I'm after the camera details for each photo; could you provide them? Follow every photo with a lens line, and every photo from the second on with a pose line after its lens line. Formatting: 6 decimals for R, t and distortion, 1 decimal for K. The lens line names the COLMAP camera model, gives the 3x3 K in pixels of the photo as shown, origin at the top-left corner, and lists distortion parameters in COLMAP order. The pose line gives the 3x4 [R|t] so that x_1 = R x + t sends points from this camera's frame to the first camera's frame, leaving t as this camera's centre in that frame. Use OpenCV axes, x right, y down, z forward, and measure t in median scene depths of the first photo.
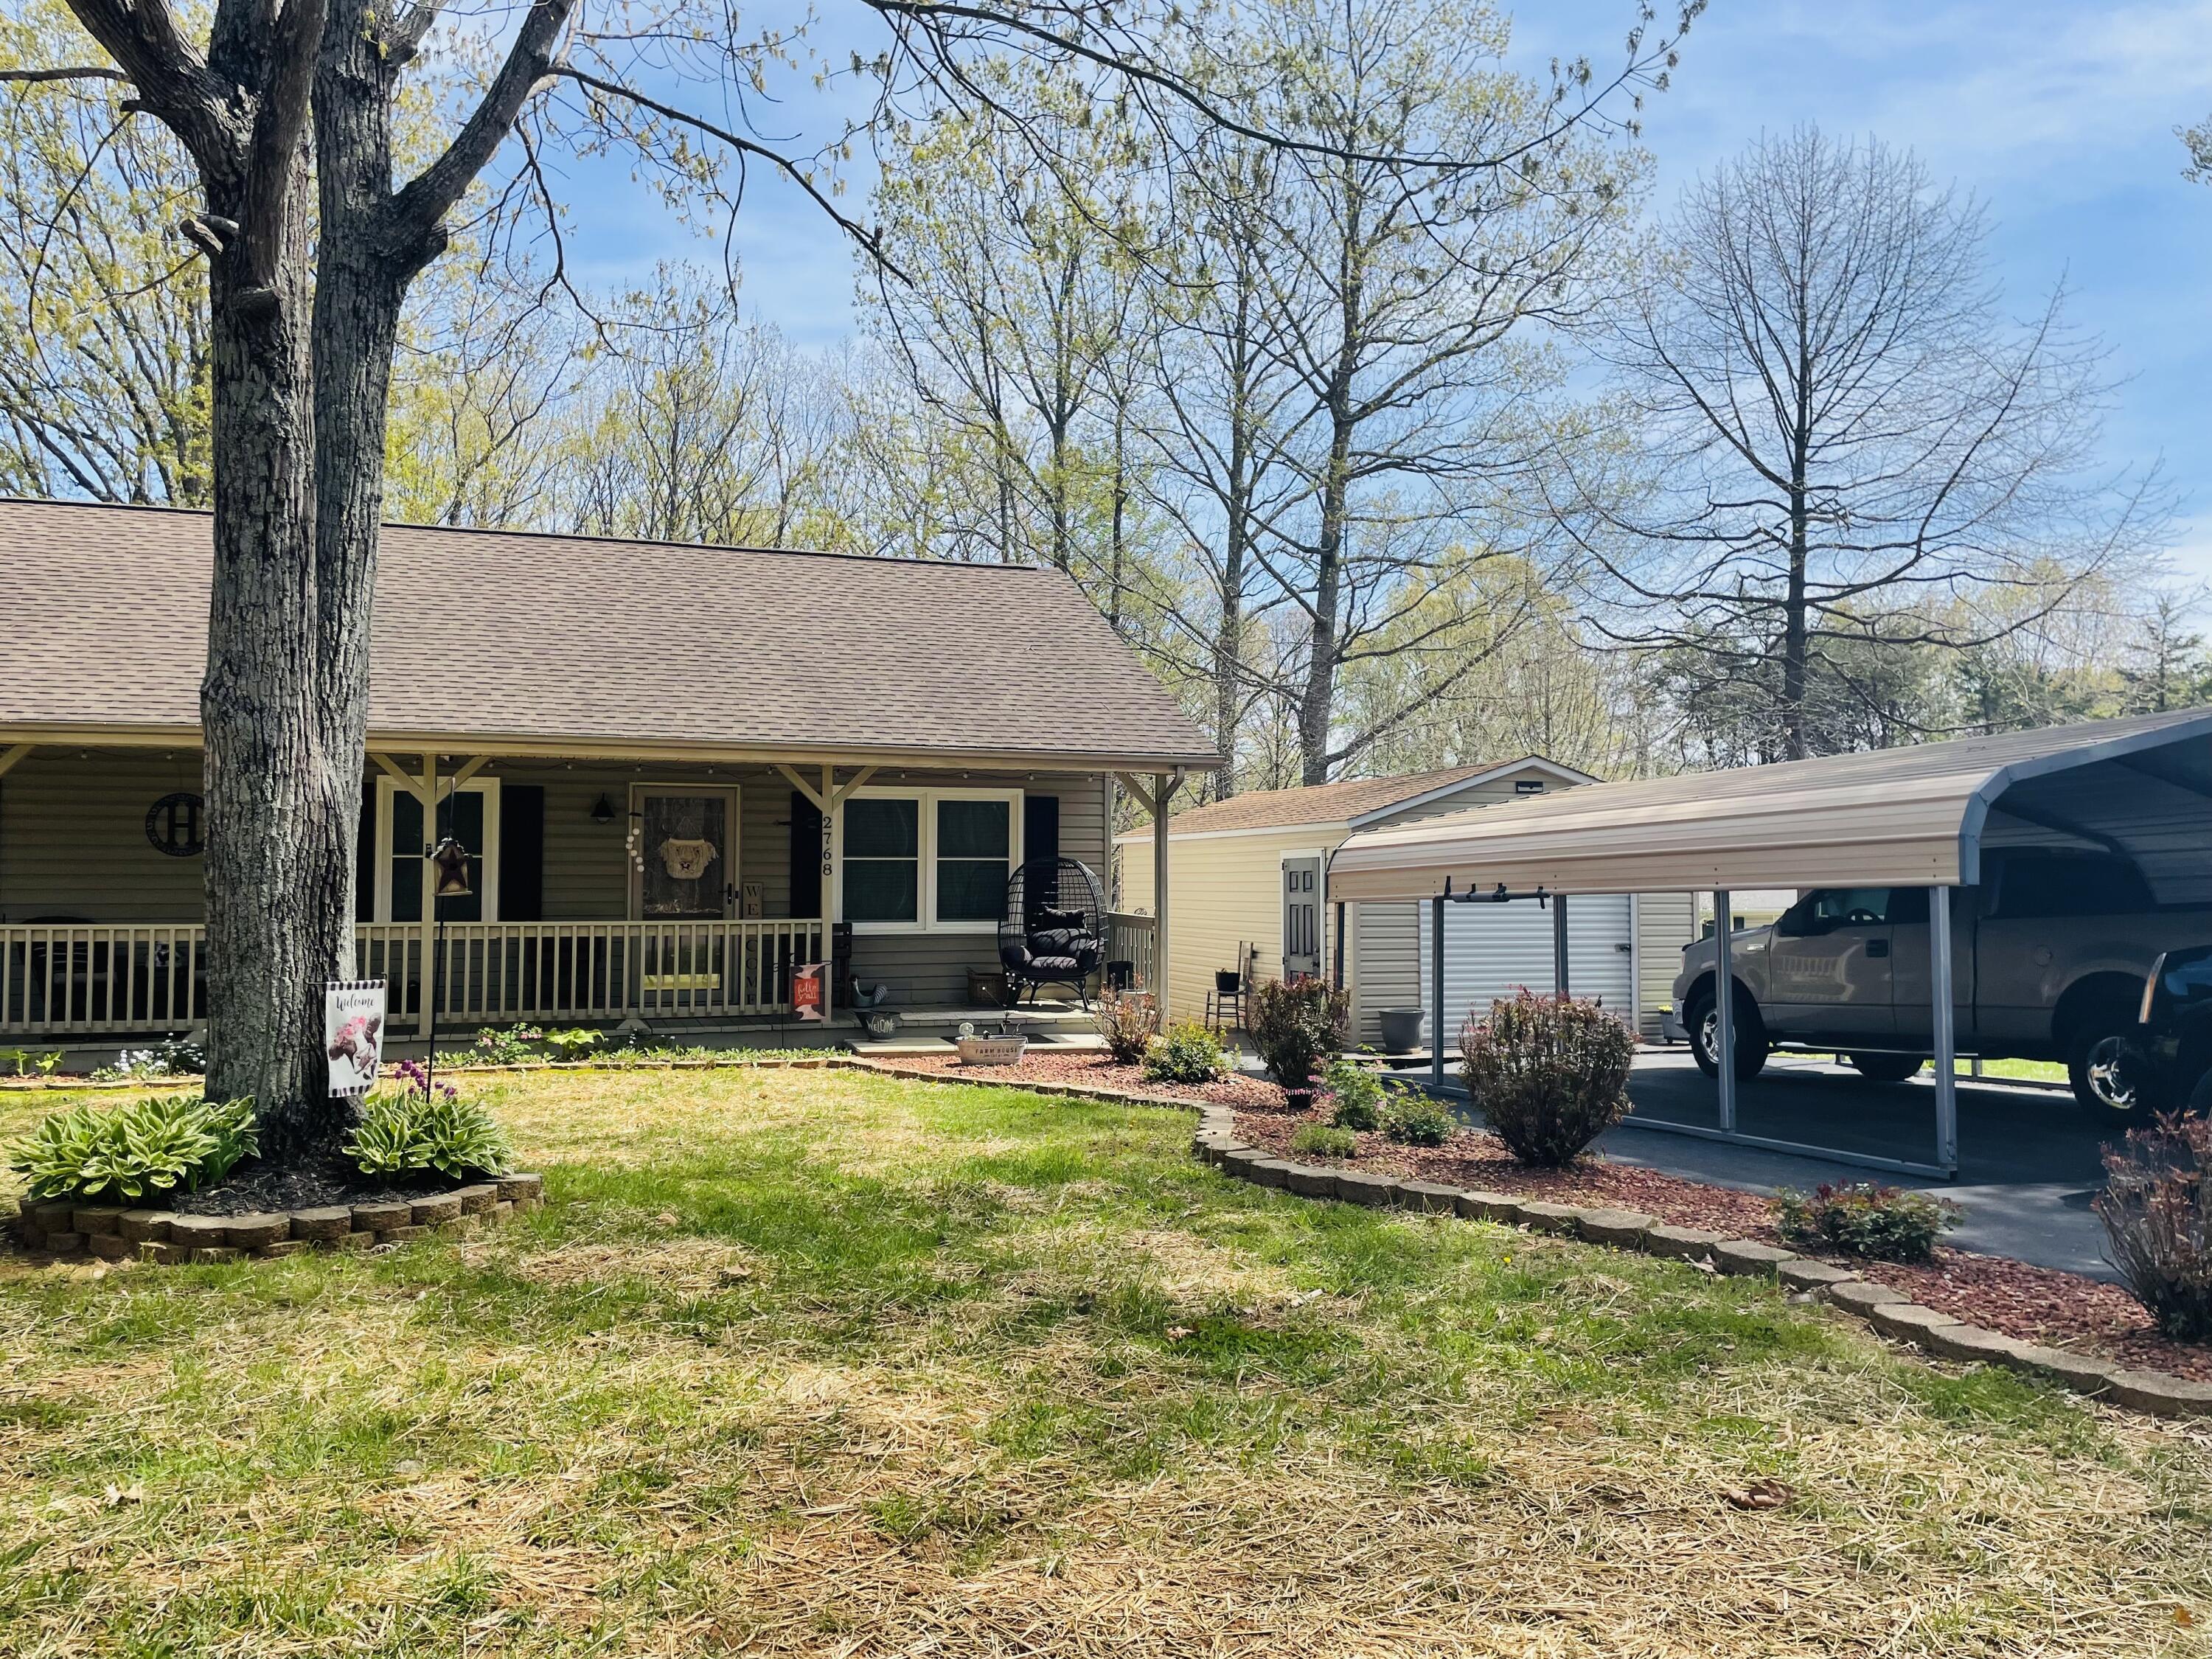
lens RADIAL K [[1666.6, 0, 1106.0], [0, 1666.6, 829.5], [0, 0, 1]] dist [0.105797, -0.128176]
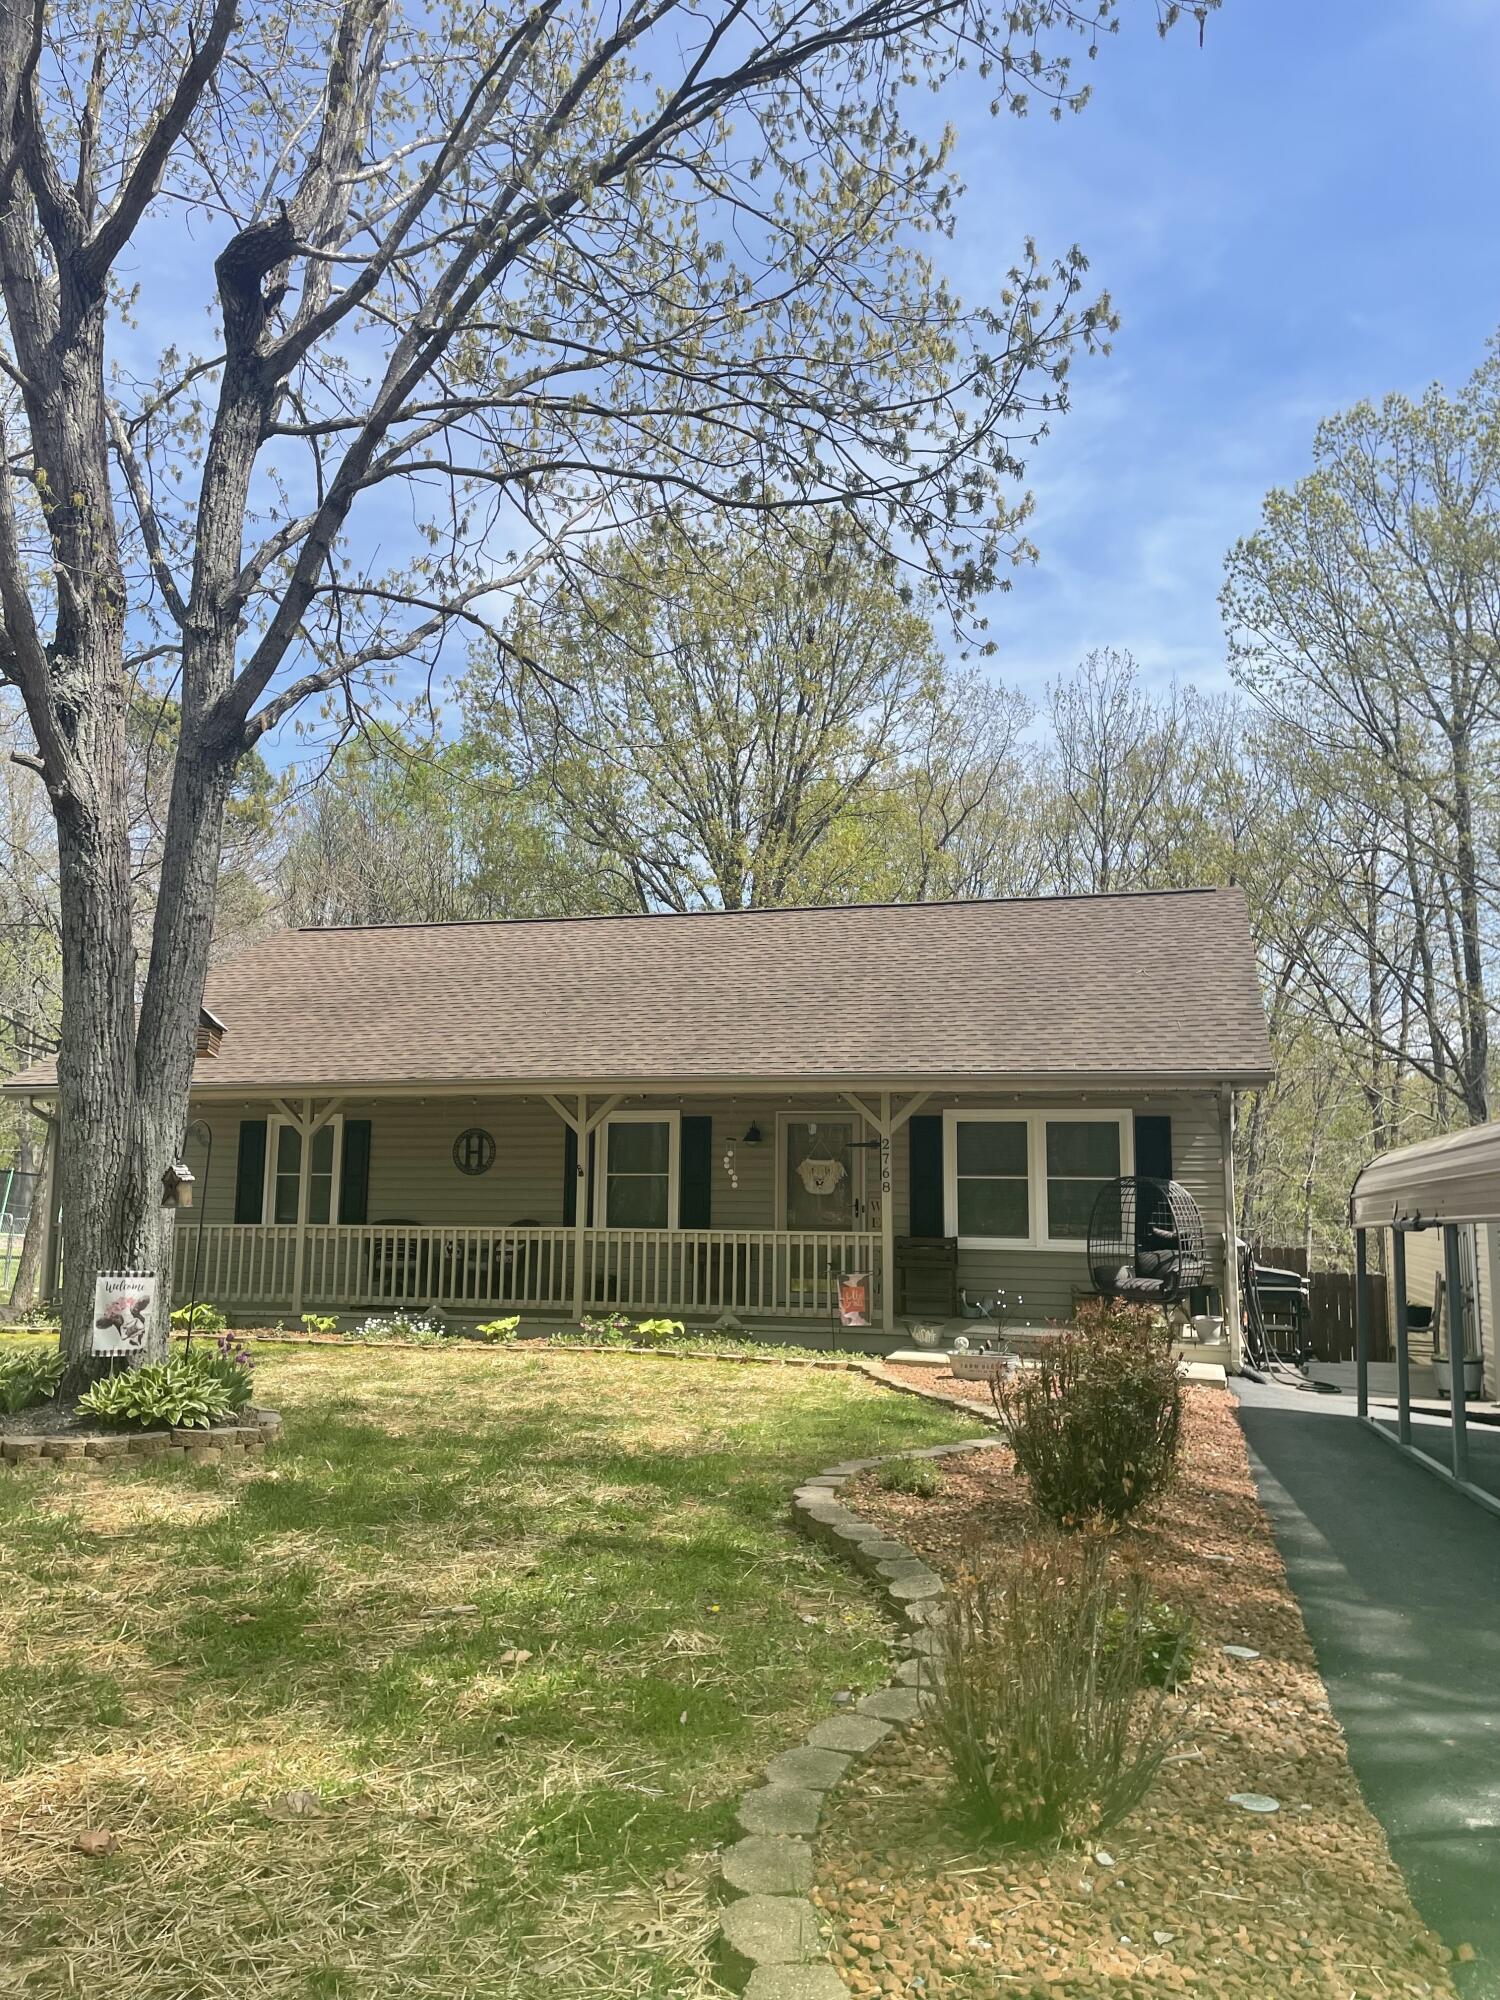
lens RADIAL K [[1506.8, 0, 750.0], [0, 1506.8, 1000.0], [0, 0, 1]] dist [0.105797, -0.128176]
pose [[0.824913, -0.065320, -0.561472, 0.309299], [0.009907, 0.994819, -0.101180, 0.001035], [0.565172, 0.077903, 0.821286, 0.115115]]
